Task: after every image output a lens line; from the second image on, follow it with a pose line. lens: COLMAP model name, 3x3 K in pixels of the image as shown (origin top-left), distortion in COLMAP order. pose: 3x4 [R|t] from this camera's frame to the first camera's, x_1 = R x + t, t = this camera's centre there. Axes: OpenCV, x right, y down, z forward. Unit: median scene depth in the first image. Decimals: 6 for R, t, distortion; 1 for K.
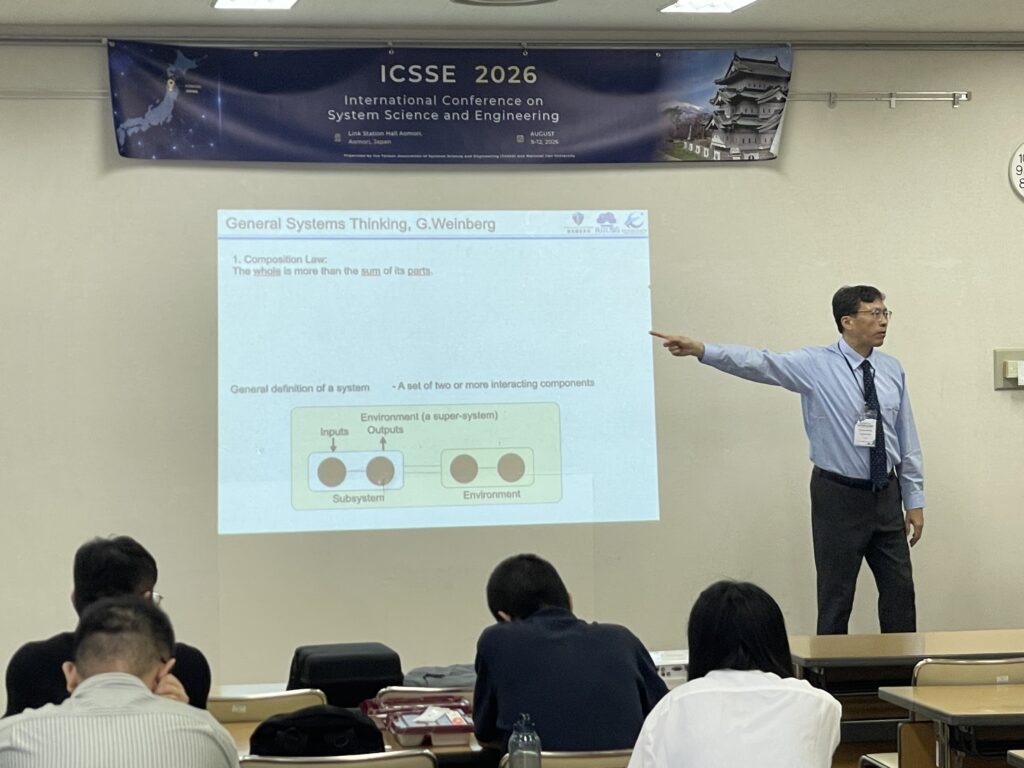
lens RADIAL K [[2637.5, 0, 488.6], [0, 2637.5, 383.5], [0, 0, 1]] dist [0.082832, -0.398551]
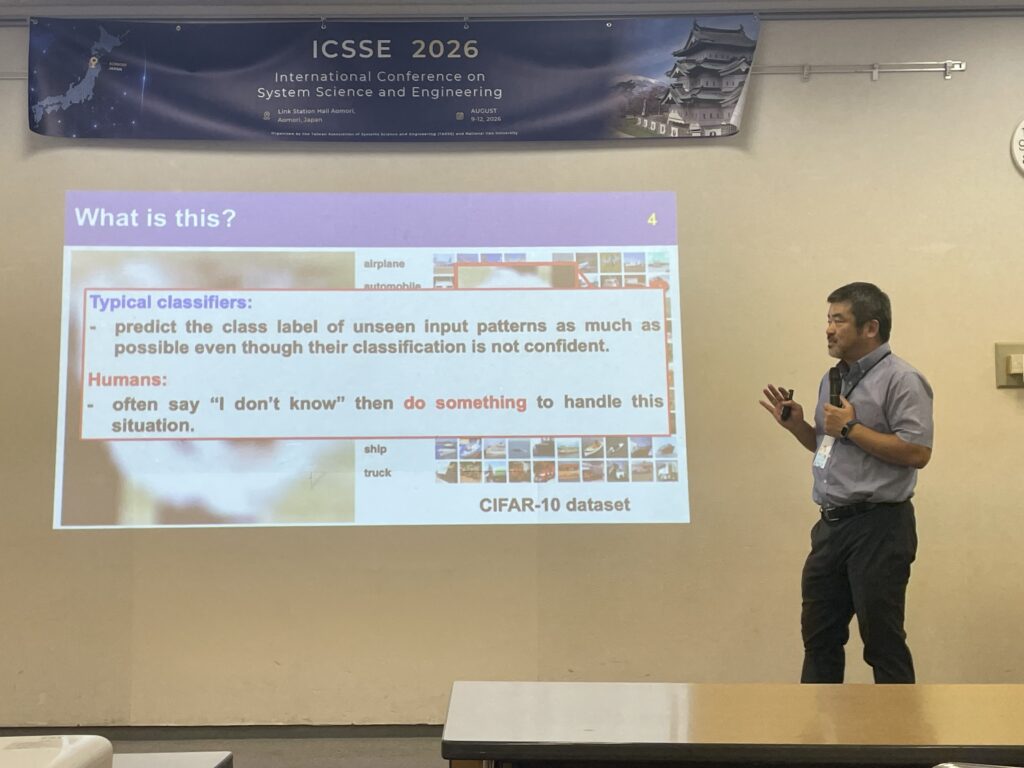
lens RADIAL K [[1419.3, 0, 513.4], [0, 1419.3, 382.1], [0, 0, 1]] dist [0.168066, -0.477607]
pose [[0.979997, -0.001650, -0.199004, 0.133079], [-0.013142, 0.997246, -0.072985, 0.040013], [0.198577, 0.074141, 0.977277, 0.509826]]
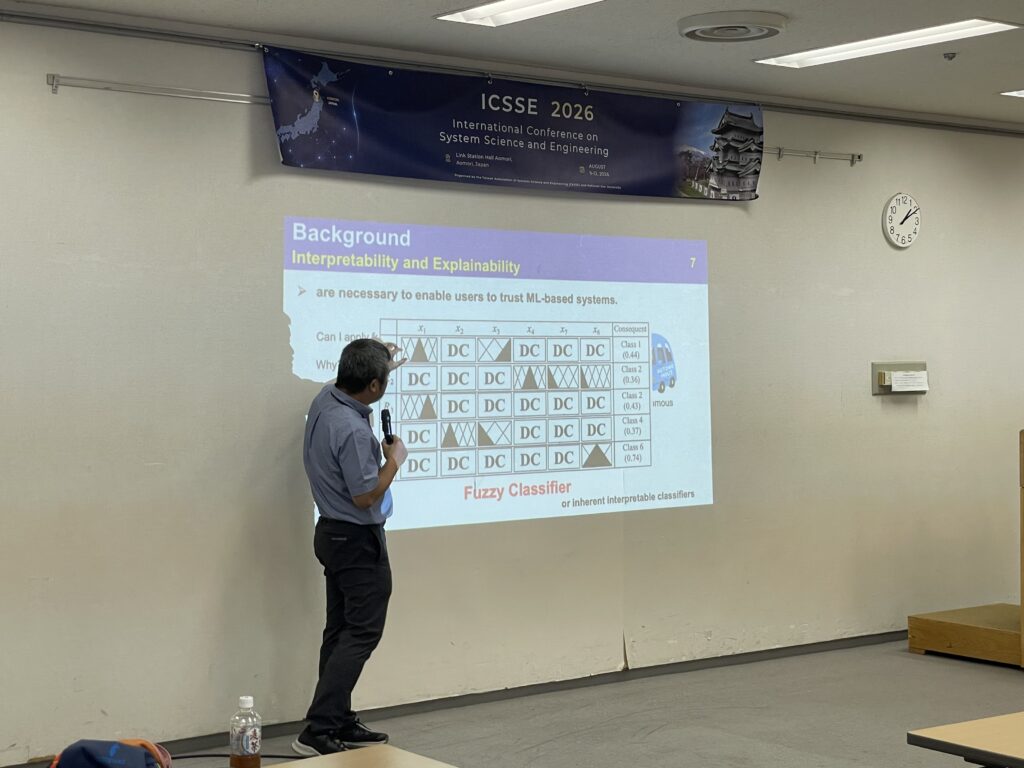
lens RADIAL K [[1778.6, 0, 512.7], [0, 1778.6, 379.5], [0, 0, 1]] dist [0.080740, 0.049560]
pose [[0.887860, 0.005509, 0.460081, -0.360870], [-0.004692, 0.999985, -0.002919, -0.001595], [-0.460090, 0.000433, 0.887872, 0.344615]]
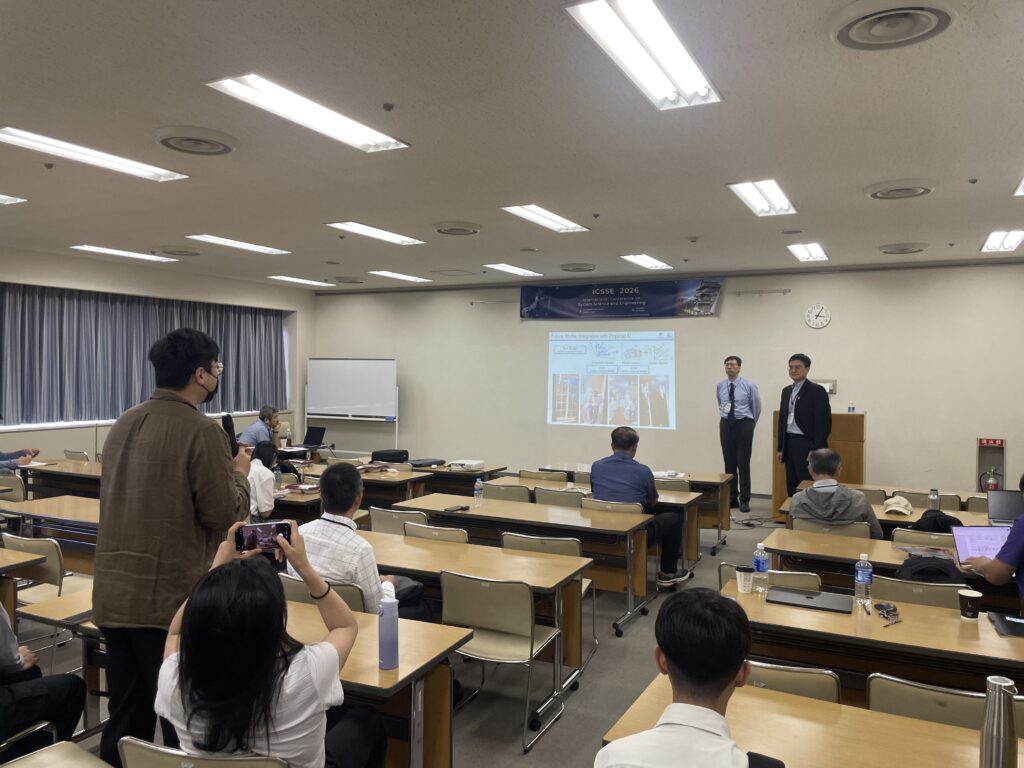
lens RADIAL K [[777.5, 0, 494.2], [0, 777.5, 385.0], [0, 0, 1]] dist [0.101373, -0.161768]
pose [[0.782929, 0.037024, -0.621008, 0.482679], [-0.030812, 0.999310, 0.020732, -0.014293], [0.621347, 0.002903, 0.783530, 0.134825]]
